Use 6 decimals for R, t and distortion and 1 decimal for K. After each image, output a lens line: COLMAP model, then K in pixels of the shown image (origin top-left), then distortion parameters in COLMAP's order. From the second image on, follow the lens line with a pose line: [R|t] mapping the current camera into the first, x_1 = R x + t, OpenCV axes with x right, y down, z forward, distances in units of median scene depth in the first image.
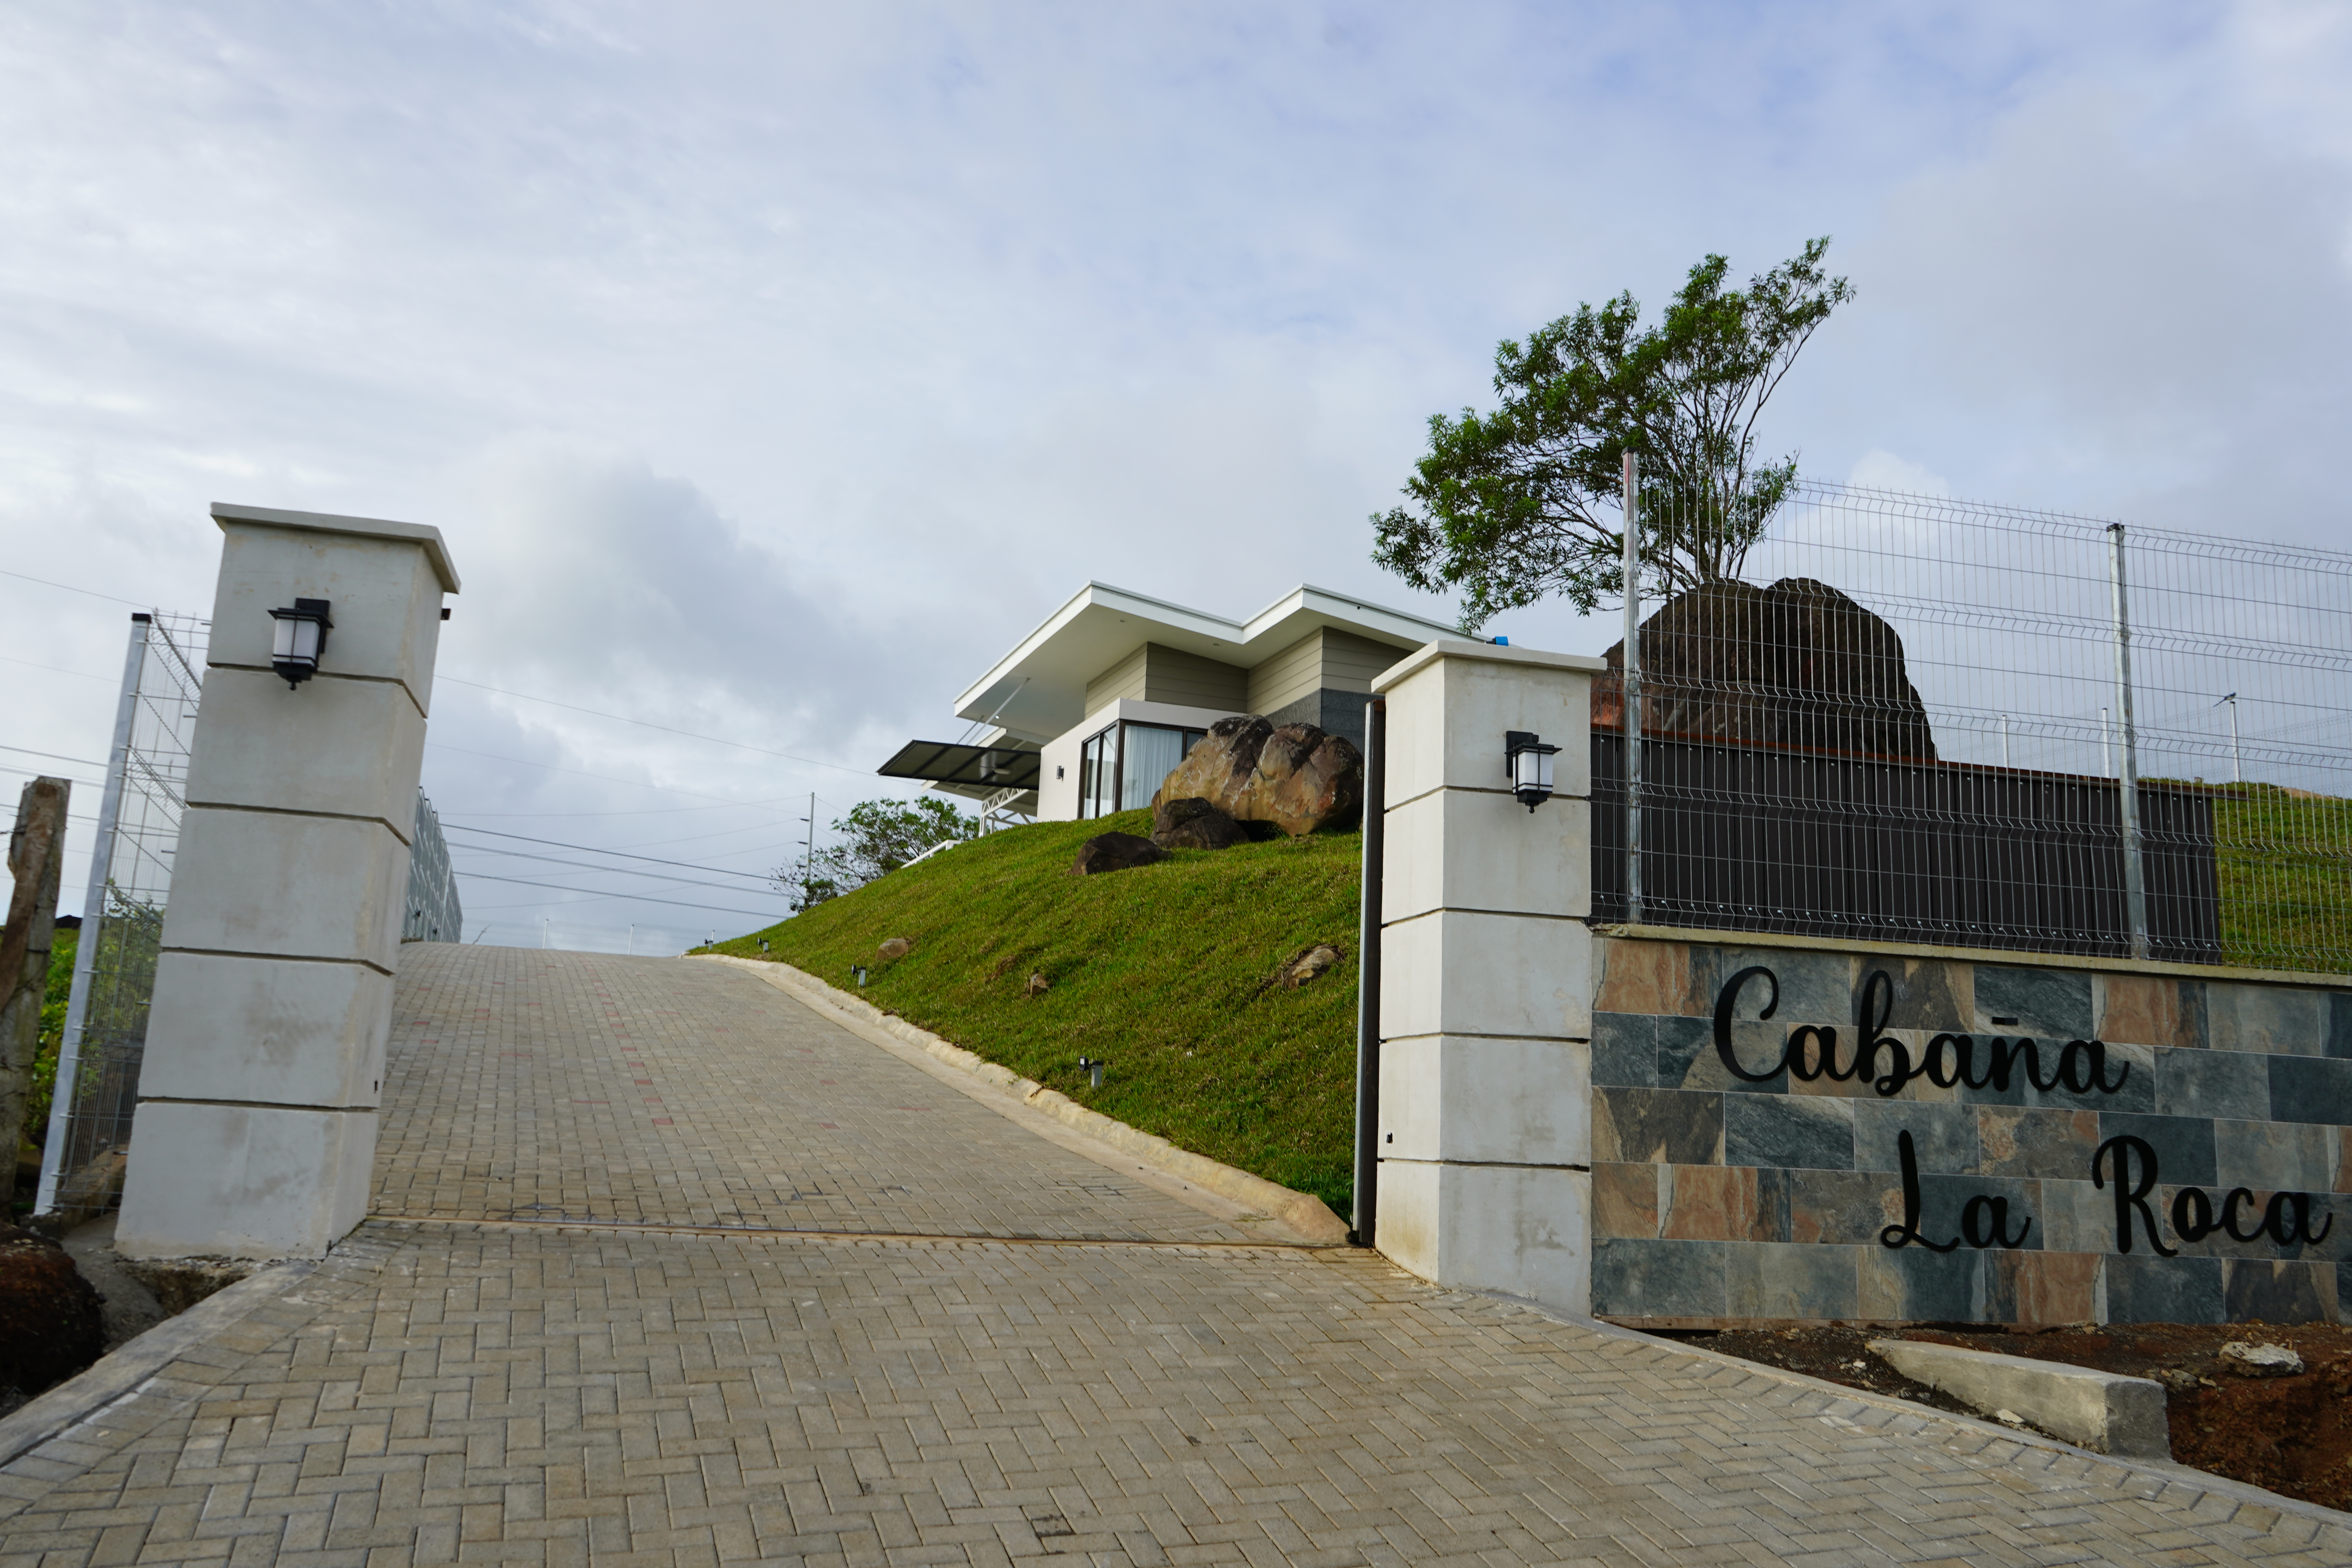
lens RADIAL K [[1887.7, 0, 1183.5], [0, 1887.7, 755.9], [0, 0, 1]] dist [-0.012513, 0.008413]
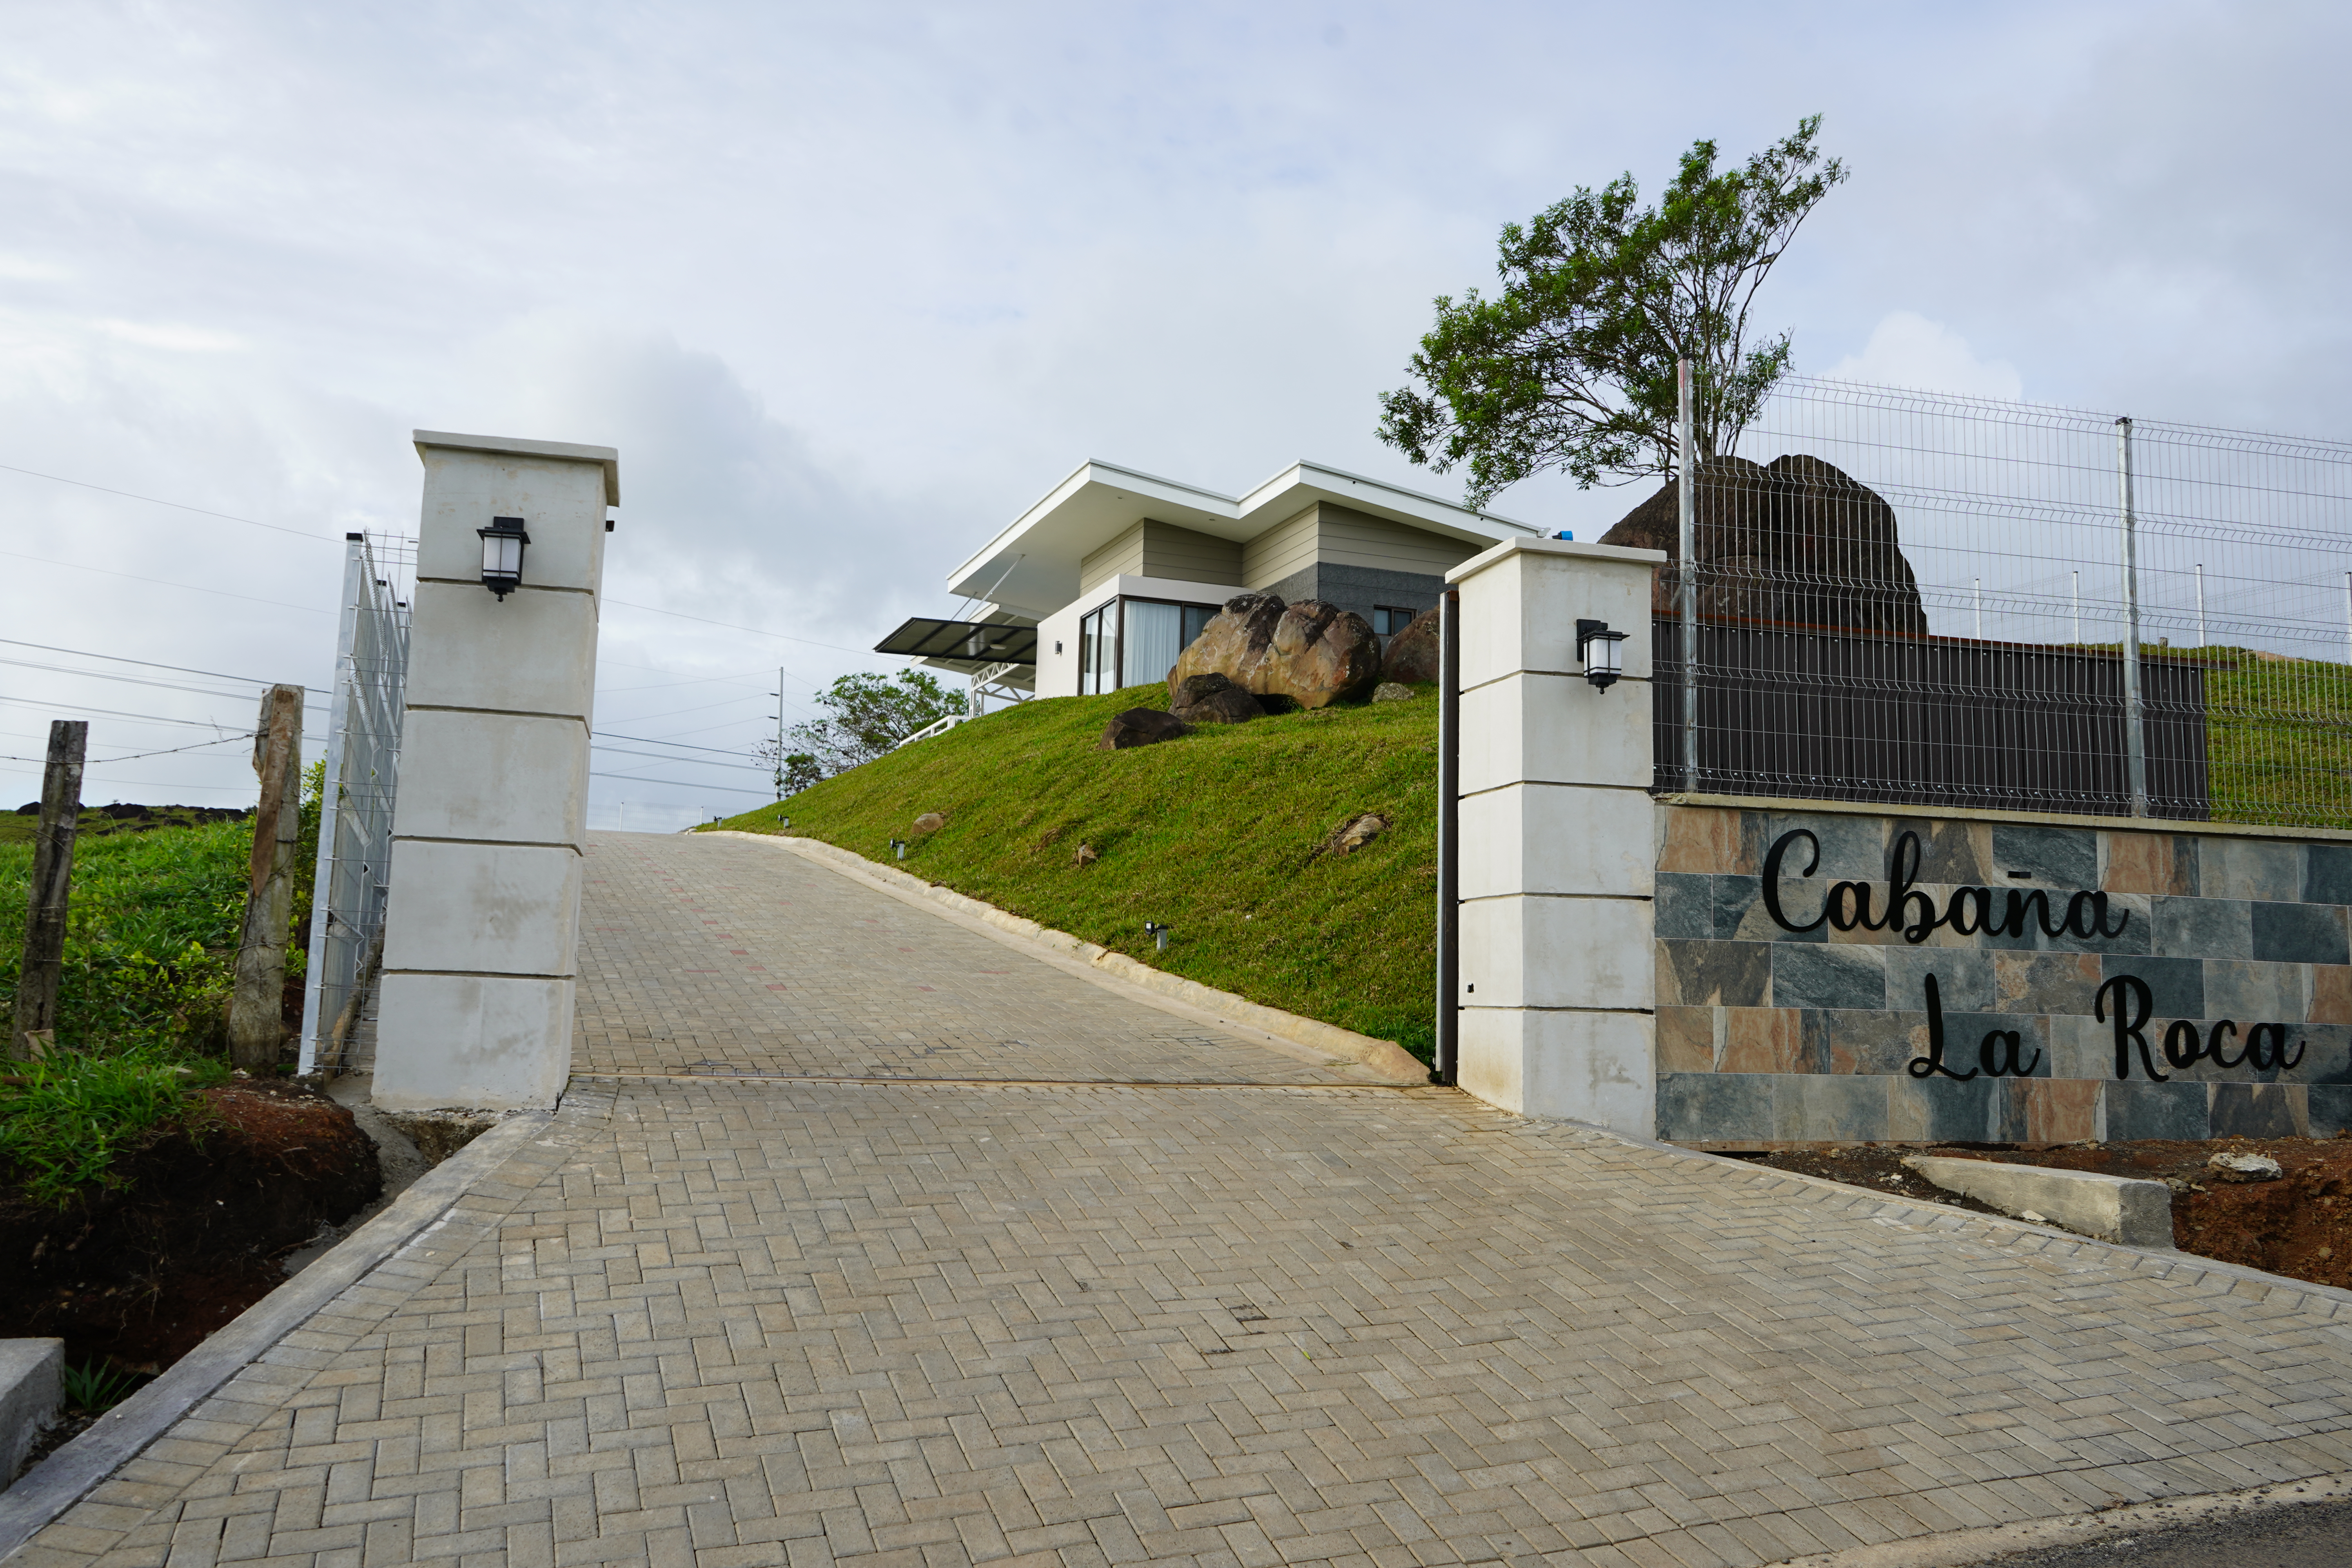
lens RADIAL K [[1887.7, 0, 1183.5], [0, 1887.7, 755.9], [0, 0, 1]] dist [-0.012513, 0.008413]
pose [[0.999696, -0.015051, 0.019541, -0.076594], [0.013649, 0.997455, 0.069987, -0.013311], [-0.020544, -0.069699, 0.997356, -0.091064]]
